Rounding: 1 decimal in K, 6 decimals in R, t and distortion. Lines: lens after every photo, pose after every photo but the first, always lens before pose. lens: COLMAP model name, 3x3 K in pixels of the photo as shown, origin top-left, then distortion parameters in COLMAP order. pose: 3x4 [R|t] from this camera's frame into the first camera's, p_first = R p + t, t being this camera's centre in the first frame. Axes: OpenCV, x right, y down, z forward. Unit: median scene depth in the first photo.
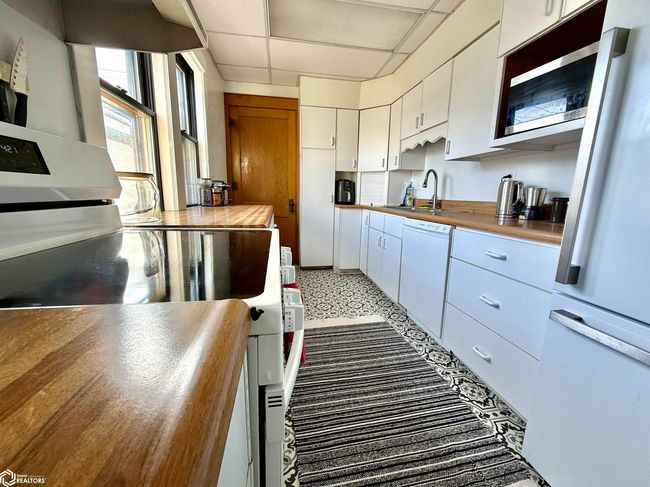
lens RADIAL K [[267.0, 0, 319.0], [0, 267.0, 239.9], [0, 0, 1]] dist [0.000737, -0.000547]
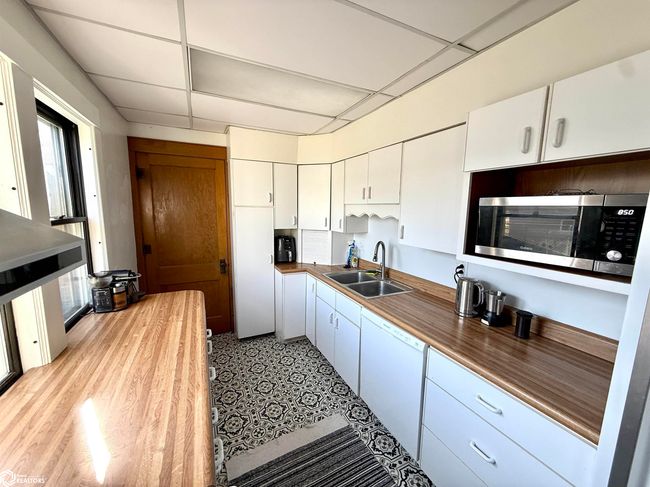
lens RADIAL K [[267.0, 0, 322.8], [0, 267.0, 248.7], [0, 0, 1]] dist [0.000737, -0.000547]
pose [[0.960803, -0.042656, 0.273930, -0.034272], [0.052448, 0.998216, -0.028517, -0.180548], [-0.272225, 0.041766, 0.961327, 0.105689]]
